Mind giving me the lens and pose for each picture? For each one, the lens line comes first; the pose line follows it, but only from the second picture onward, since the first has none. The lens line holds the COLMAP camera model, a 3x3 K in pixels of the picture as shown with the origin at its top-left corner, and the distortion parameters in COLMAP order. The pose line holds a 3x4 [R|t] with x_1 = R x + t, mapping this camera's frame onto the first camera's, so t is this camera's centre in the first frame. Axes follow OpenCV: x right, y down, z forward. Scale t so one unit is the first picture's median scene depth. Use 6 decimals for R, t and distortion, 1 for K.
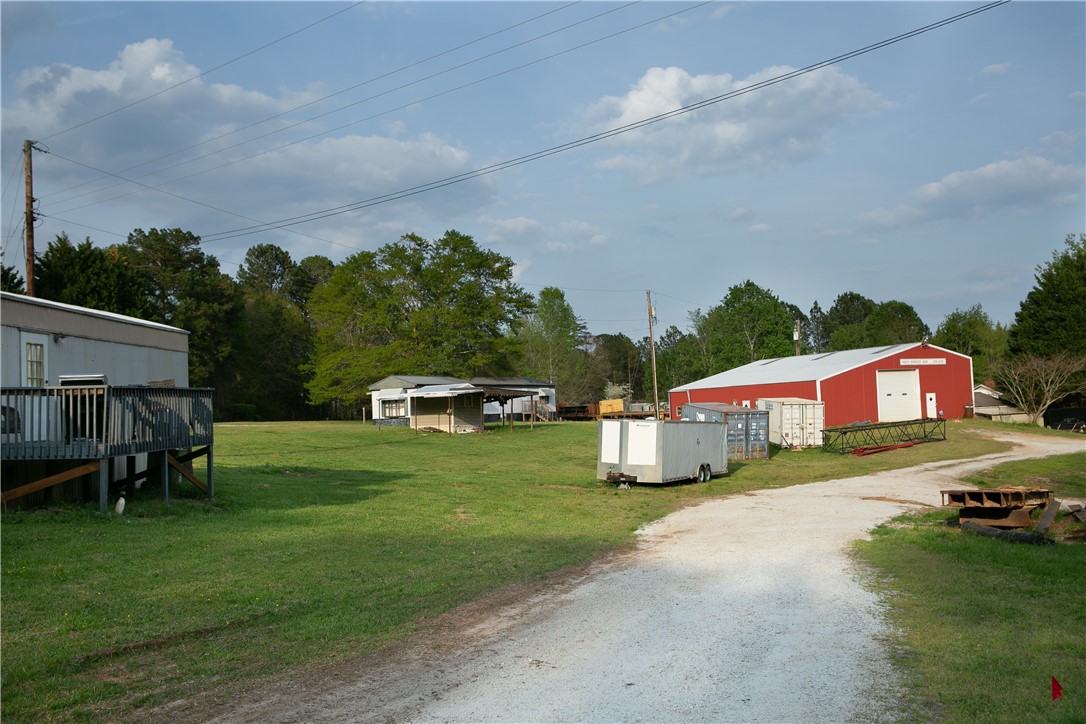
lens RADIAL K [[987.2, 0, 543.0], [0, 987.2, 362.0], [0, 0, 1]] dist [-0.013638, -0.011398]
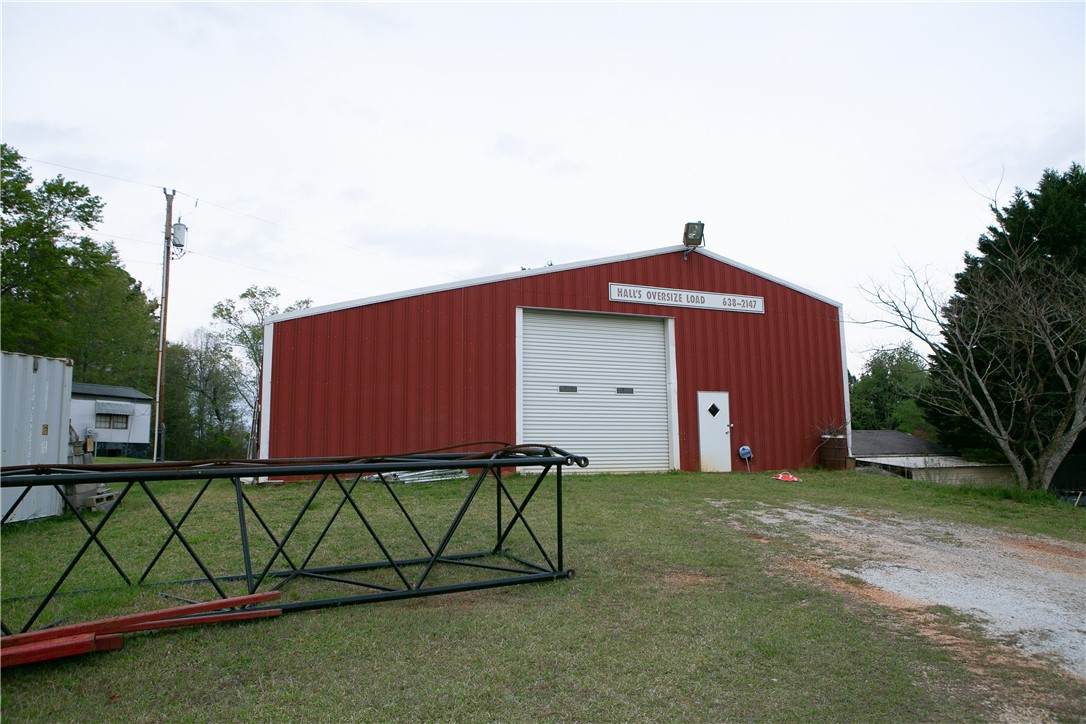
lens RADIAL K [[765.3, 0, 543.0], [0, 765.3, 362.0], [0, 0, 1]] dist [-0.045416, 0.004231]
pose [[0.998707, 0.016973, -0.047911, 0.347659], [-0.021279, 0.995637, -0.090847, 0.046293], [0.046160, 0.091749, 0.994712, 0.736016]]
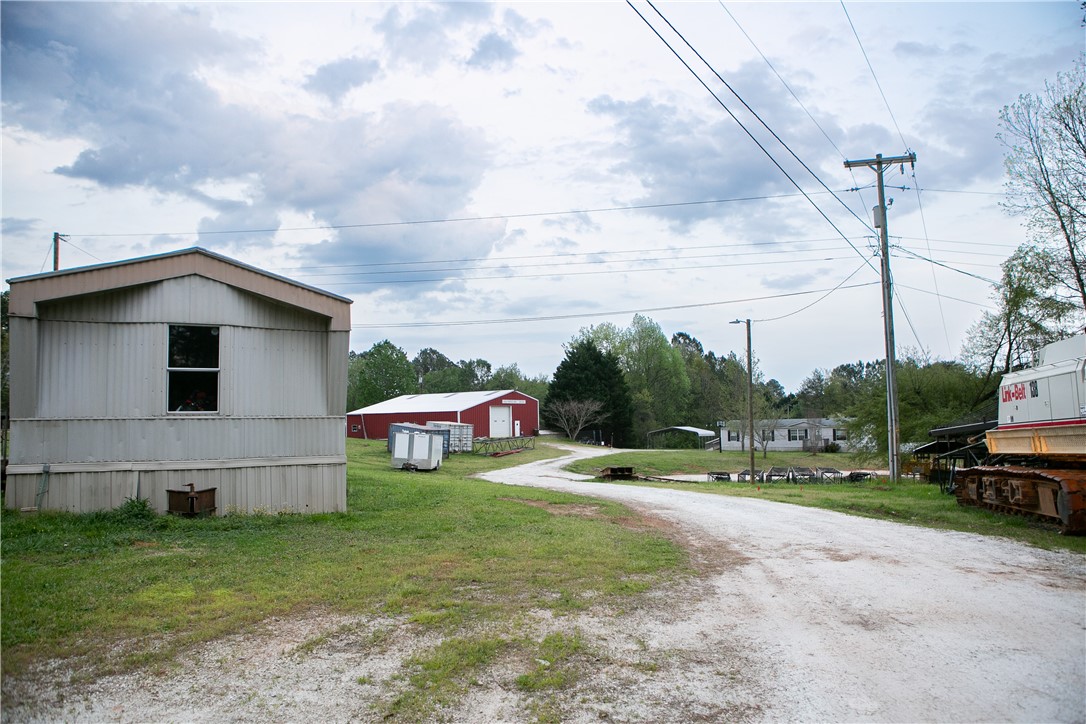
lens RADIAL K [[765.3, 0, 543.0], [0, 765.3, 362.0], [0, 0, 1]] dist [-0.045416, 0.004231]
pose [[0.876661, 0.060955, 0.477231, -0.185521], [-0.041652, 0.997833, -0.050936, -0.003202], [-0.479301, 0.024776, 0.877301, -0.146072]]
